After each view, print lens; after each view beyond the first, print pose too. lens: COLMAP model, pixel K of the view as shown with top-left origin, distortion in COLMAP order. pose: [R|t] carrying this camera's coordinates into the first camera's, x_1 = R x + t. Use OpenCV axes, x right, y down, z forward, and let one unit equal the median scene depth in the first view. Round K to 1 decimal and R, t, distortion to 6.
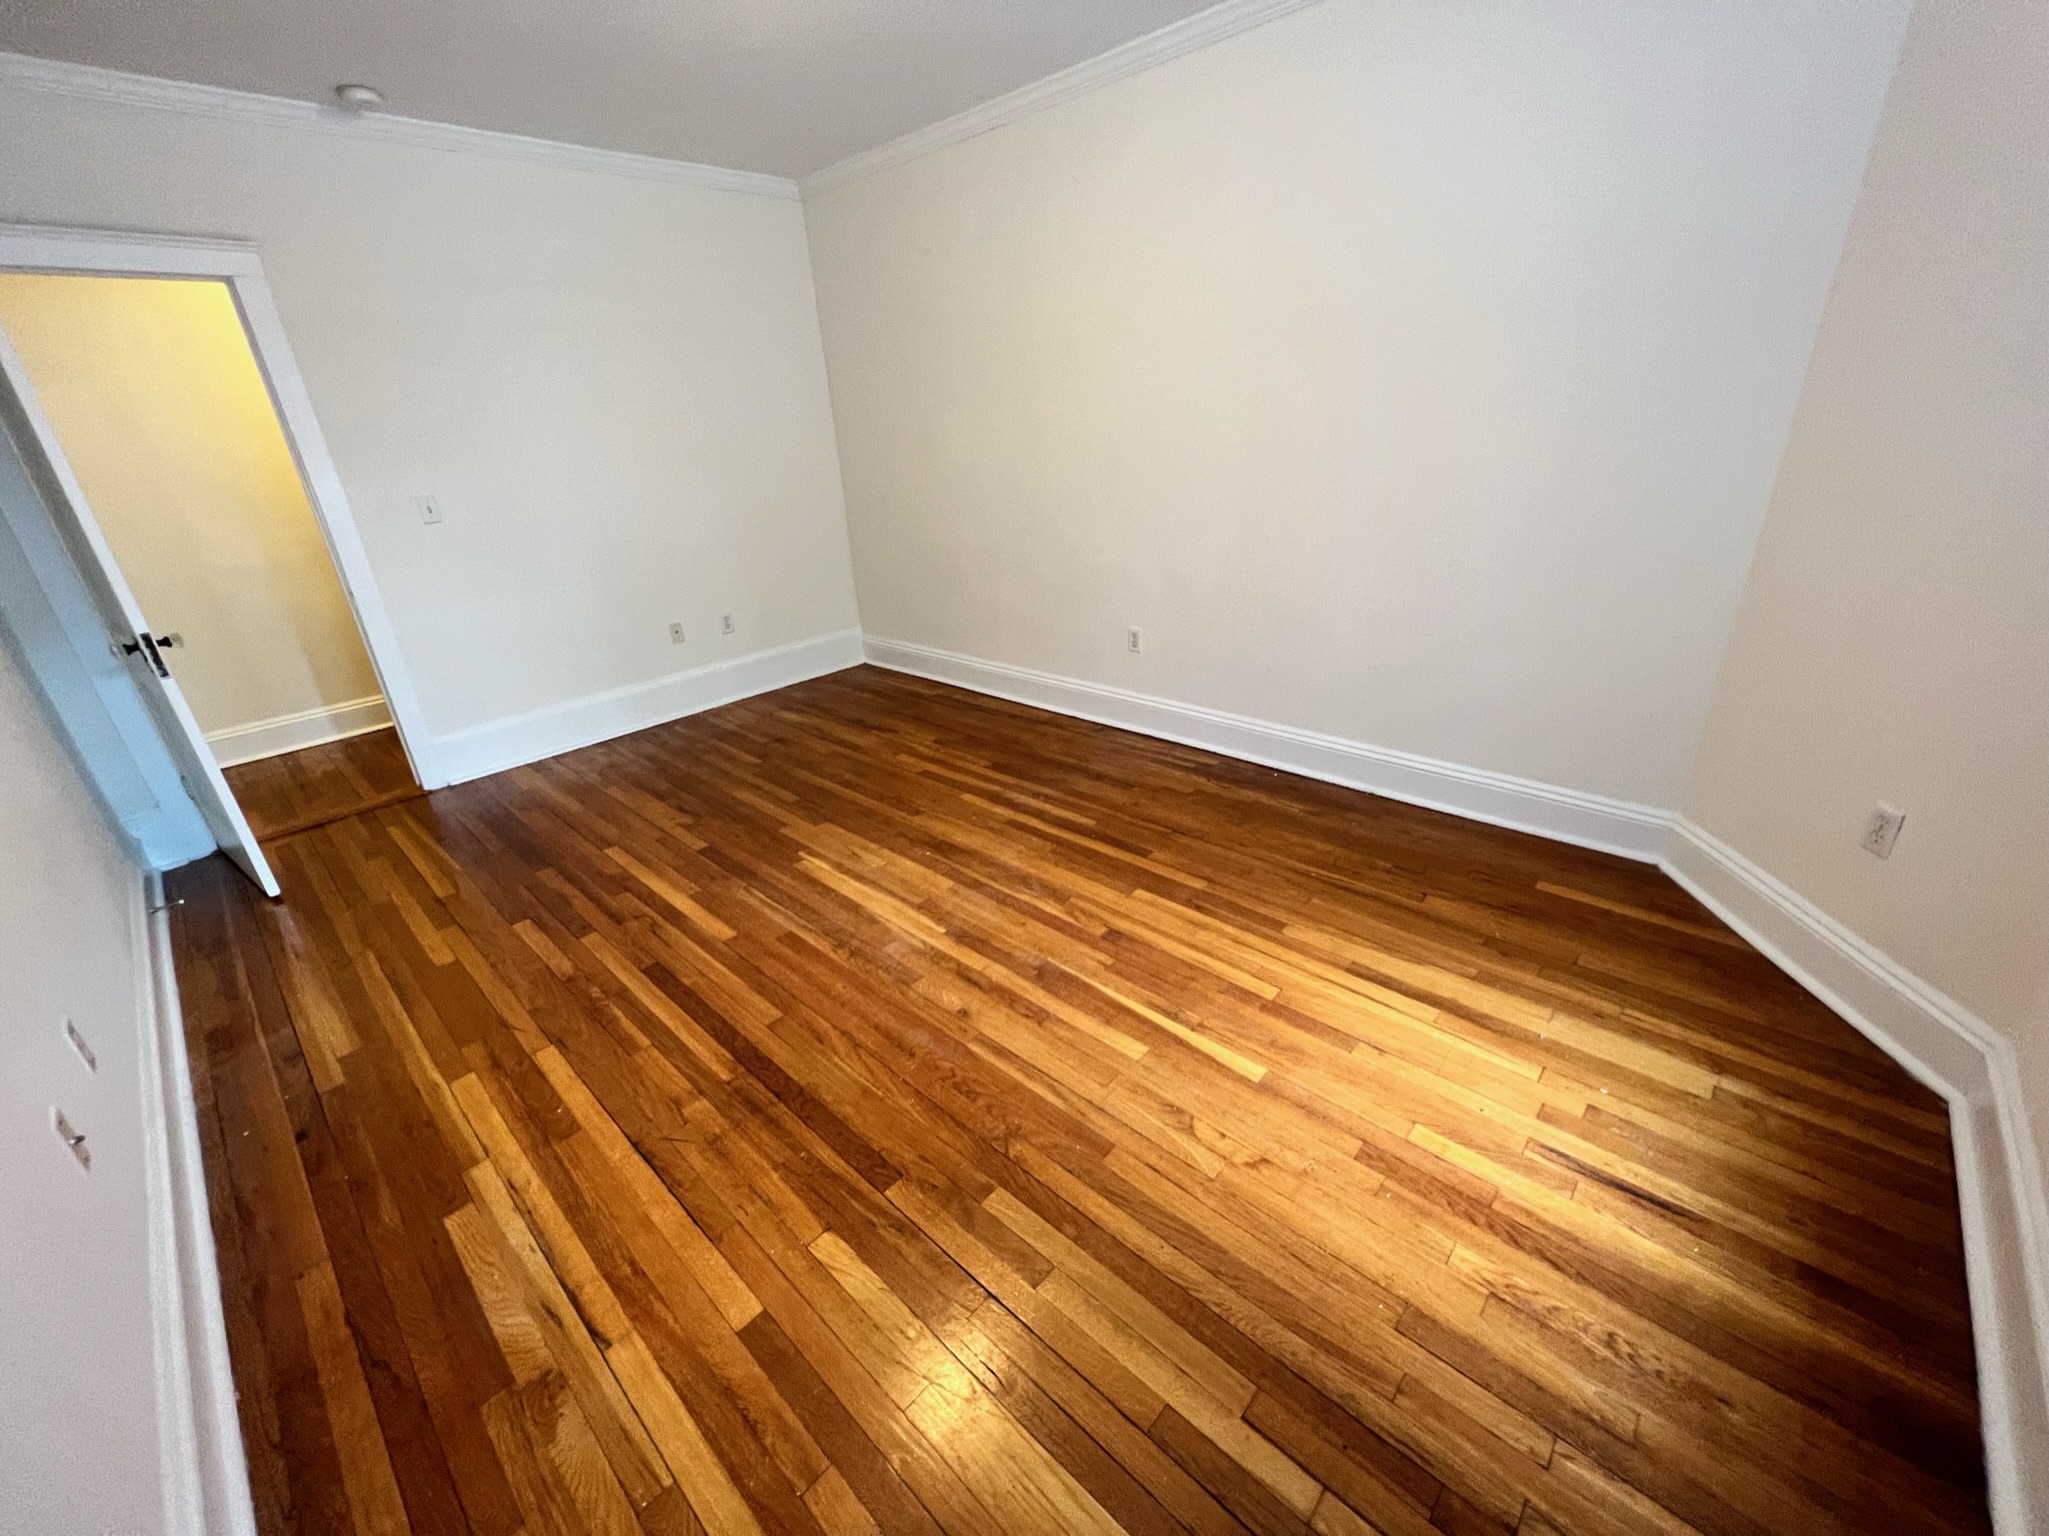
lens RADIAL K [[818.7, 0, 1017.5], [0, 818.7, 773.5], [0, 0, 1]] dist [-0.002880, -0.000546]
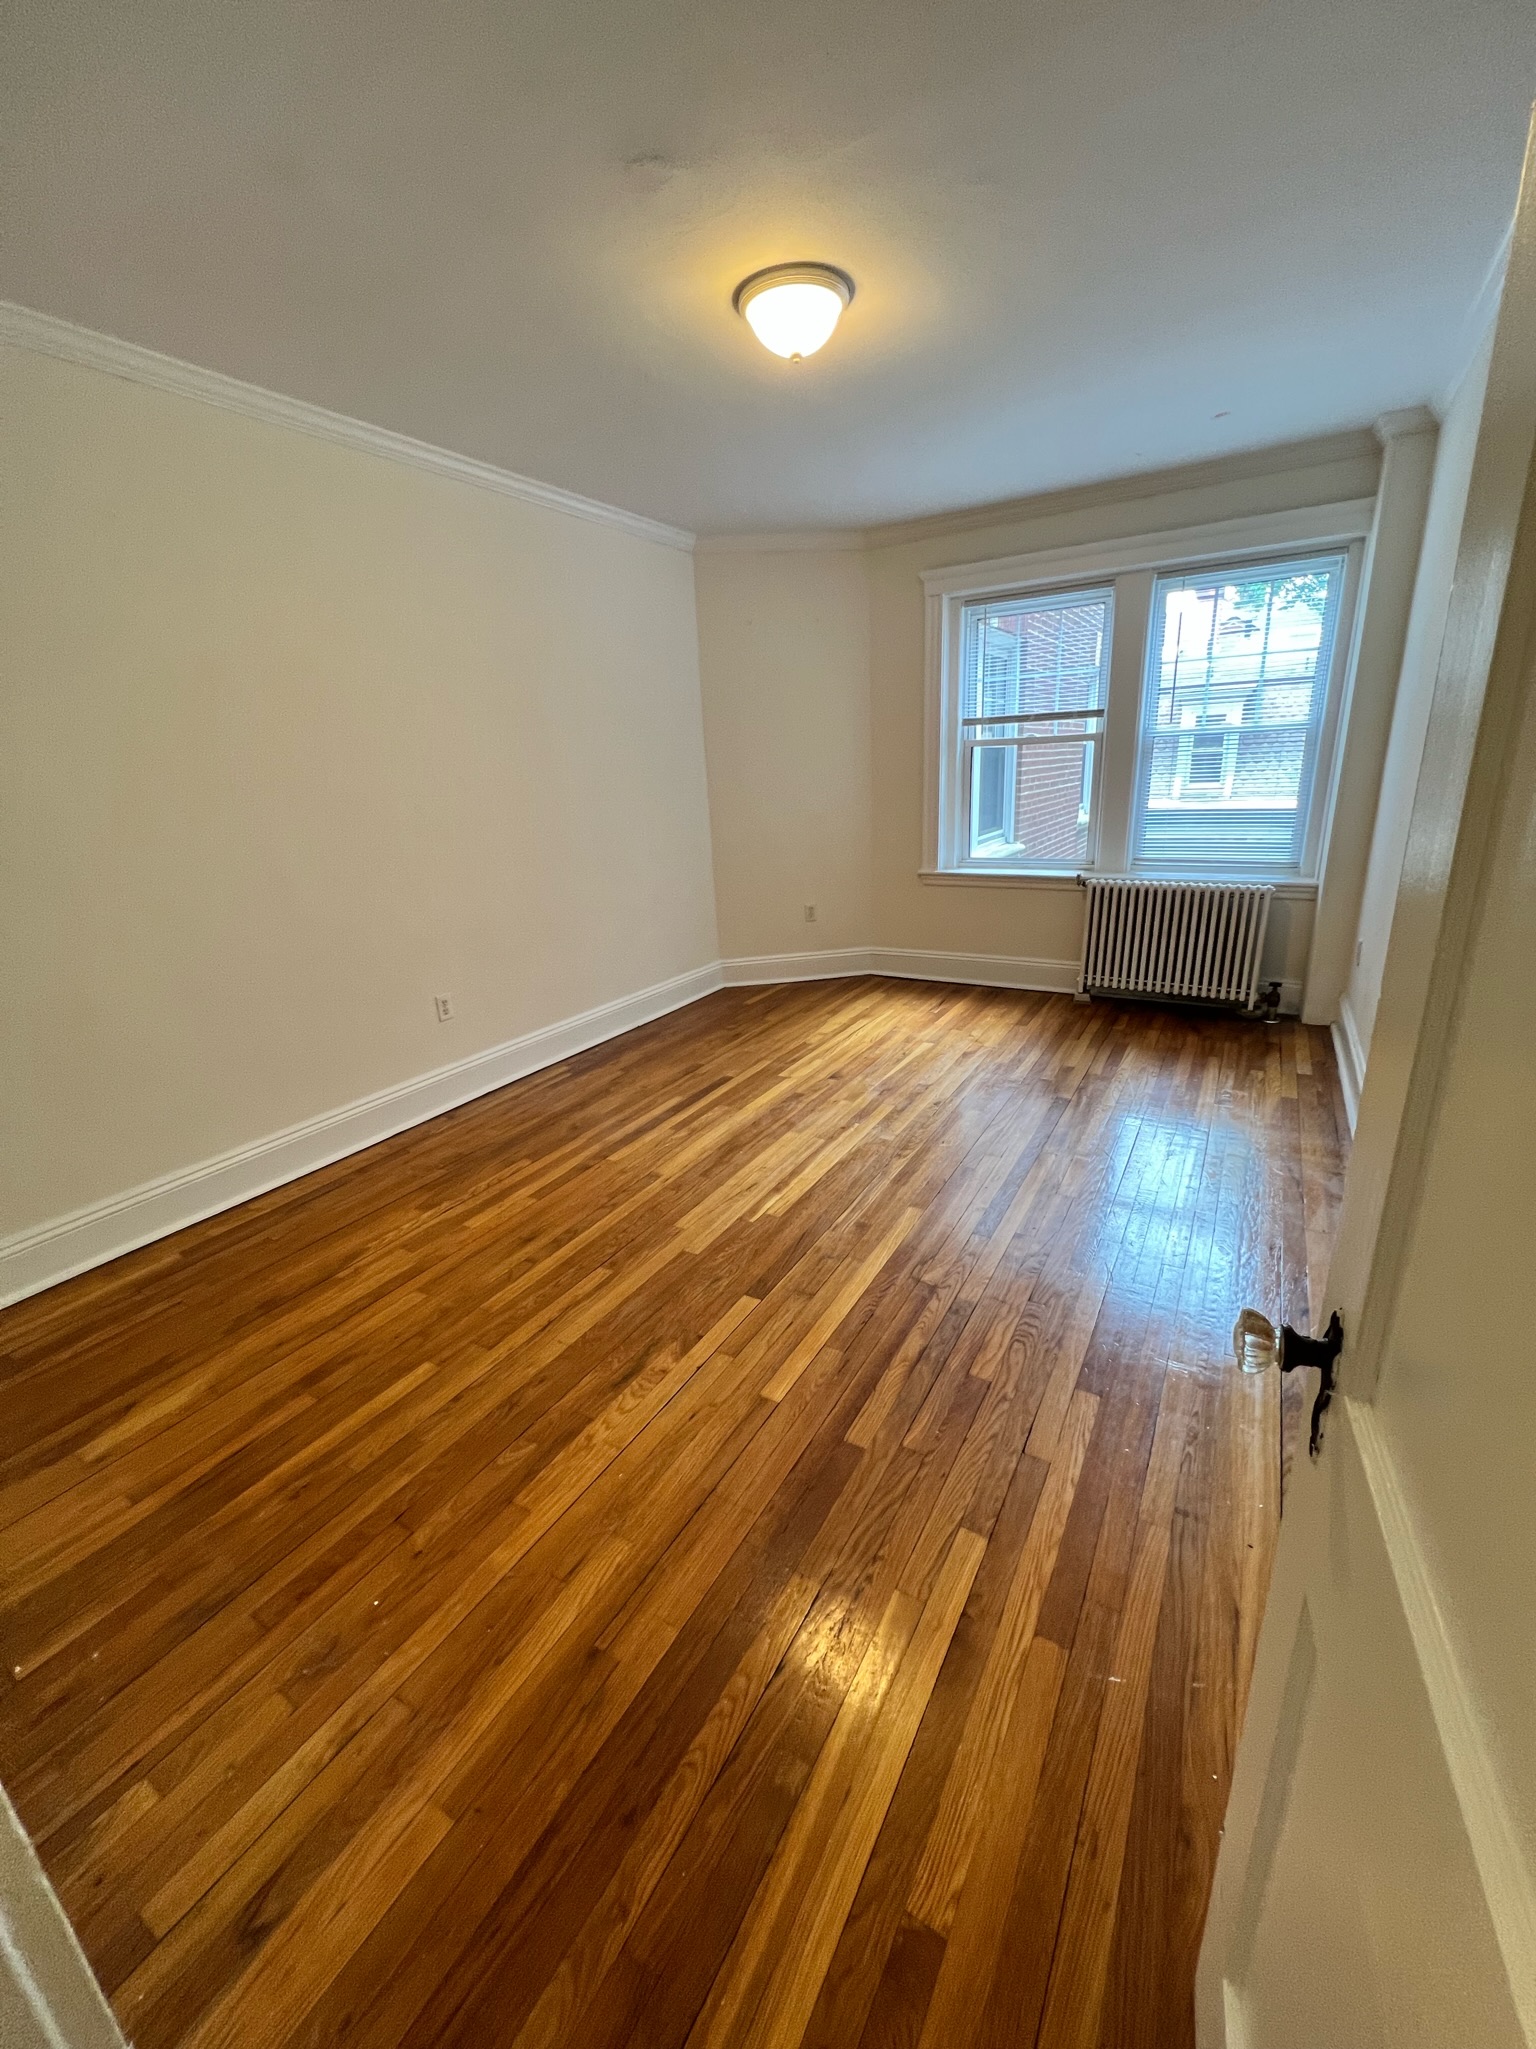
lens RADIAL K [[818.7, 0, 757.4], [0, 818.7, 1019.7], [0, 0, 1]] dist [-0.002880, -0.000546]
pose [[-0.208647, -0.226986, 0.951285, -1.019913], [0.449172, 0.841794, 0.299378, -0.333767], [-0.868741, 0.489755, -0.073682, 0.924324]]
